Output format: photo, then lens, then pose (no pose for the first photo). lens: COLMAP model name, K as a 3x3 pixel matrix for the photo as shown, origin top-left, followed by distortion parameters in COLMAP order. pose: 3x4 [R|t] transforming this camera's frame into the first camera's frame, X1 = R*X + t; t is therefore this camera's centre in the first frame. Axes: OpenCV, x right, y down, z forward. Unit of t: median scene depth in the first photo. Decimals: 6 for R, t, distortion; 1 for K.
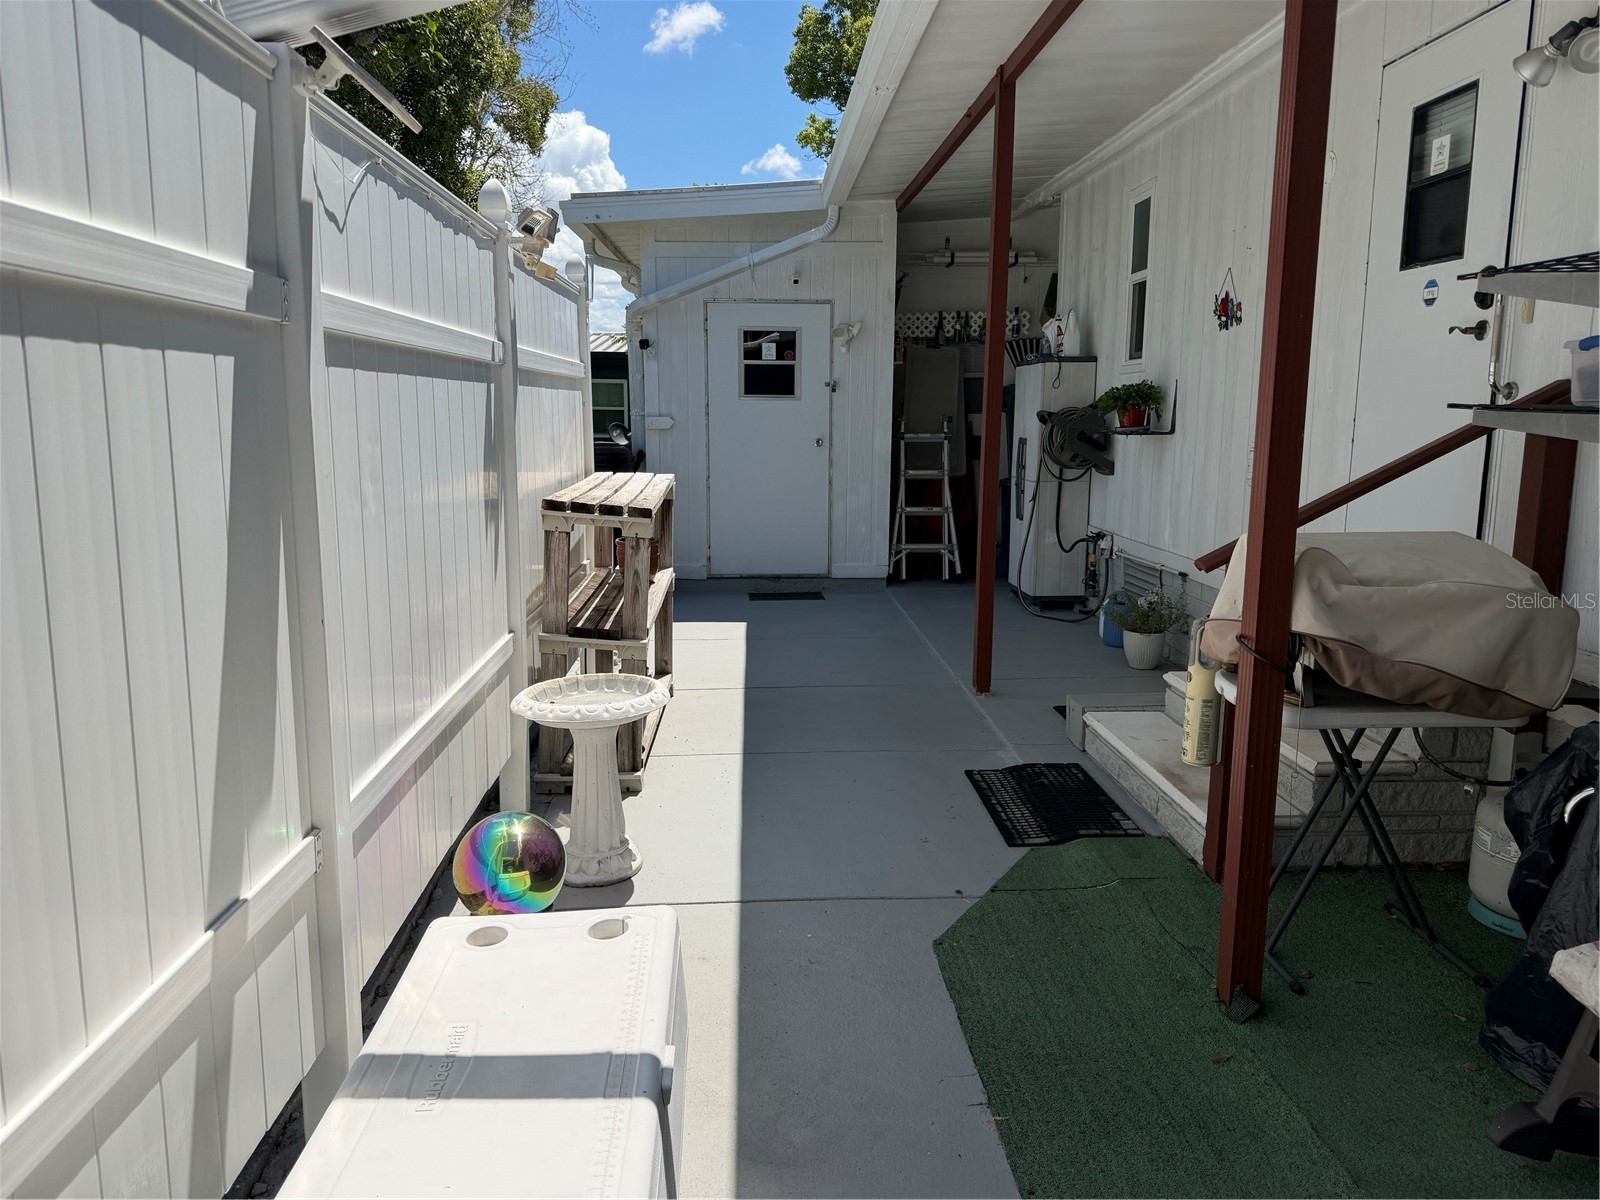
lens RADIAL K [[1128.8, 0, 797.5], [0, 1128.8, 595.6], [0, 0, 1]] dist [0.060717, -0.075893]
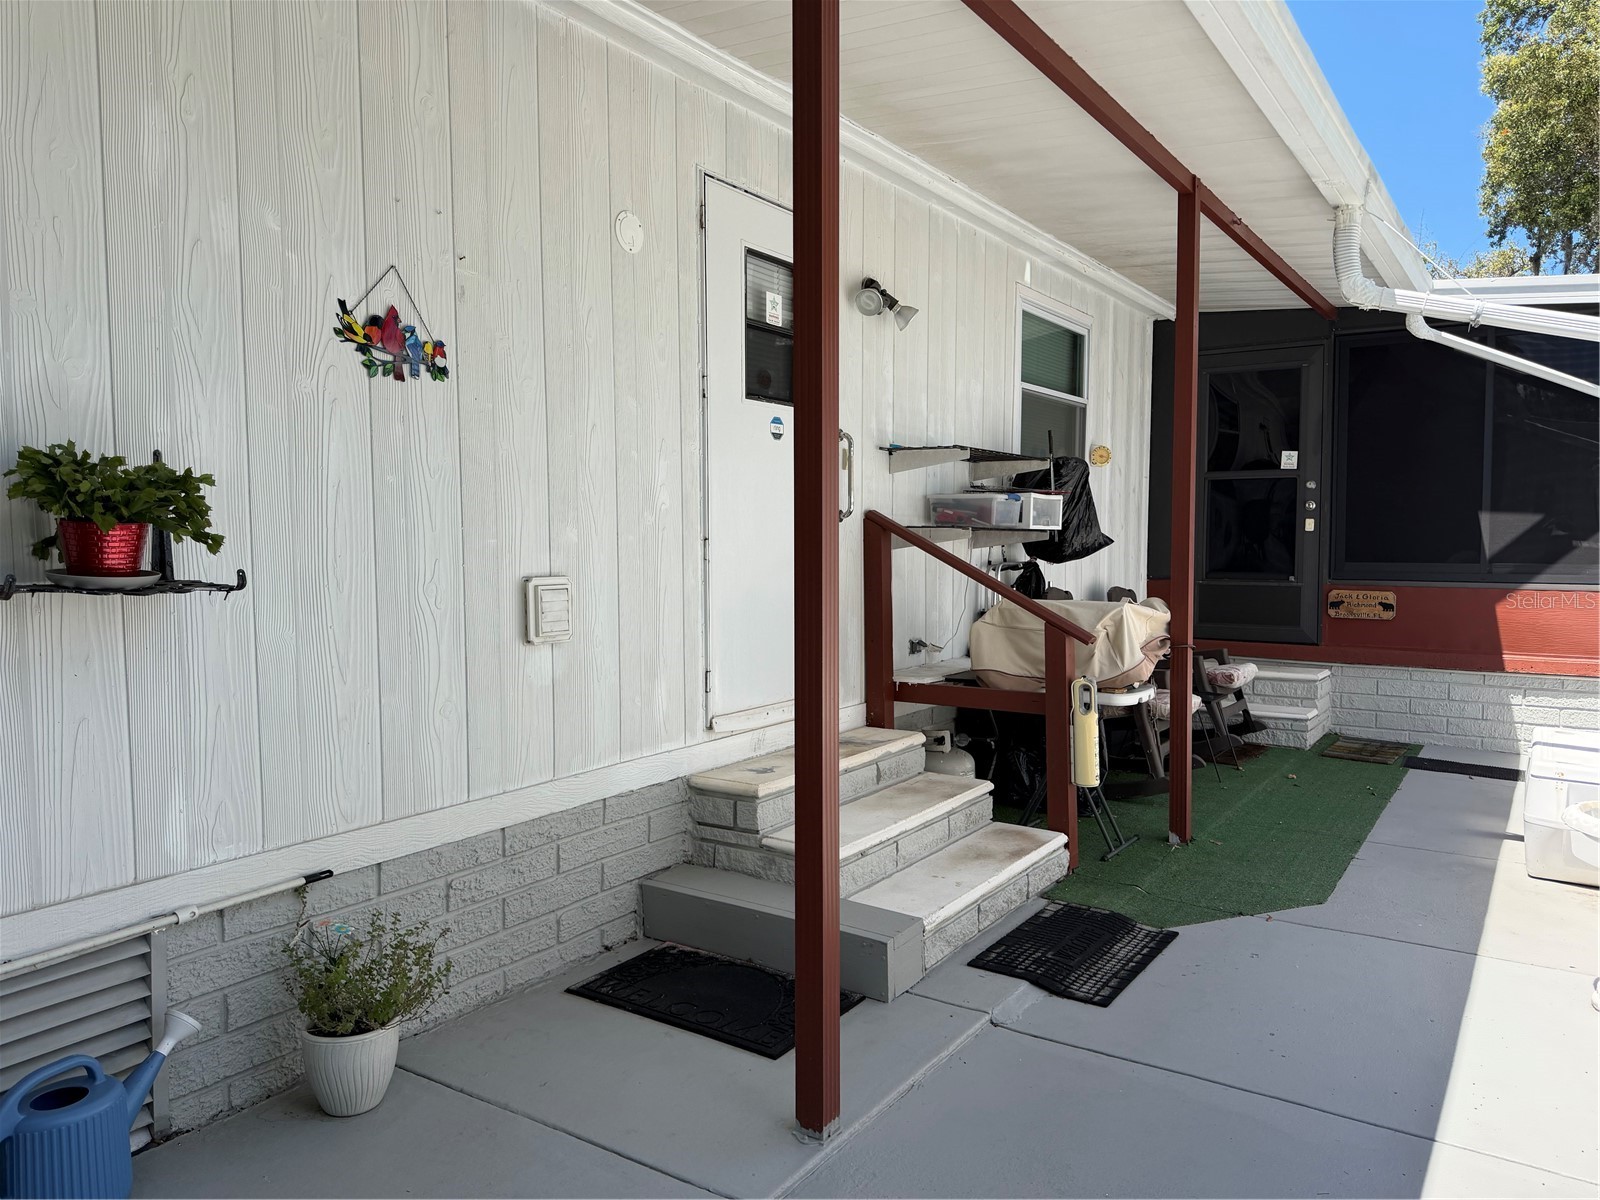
lens RADIAL K [[1128.8, 0, 799.2], [0, 1128.8, 603.1], [0, 0, 1]] dist [0.060717, -0.075893]
pose [[-0.805026, -0.046180, 0.591440, -0.138983], [0.088023, 0.976632, 0.196067, -0.308458], [-0.586674, 0.209899, -0.782149, 1.875923]]
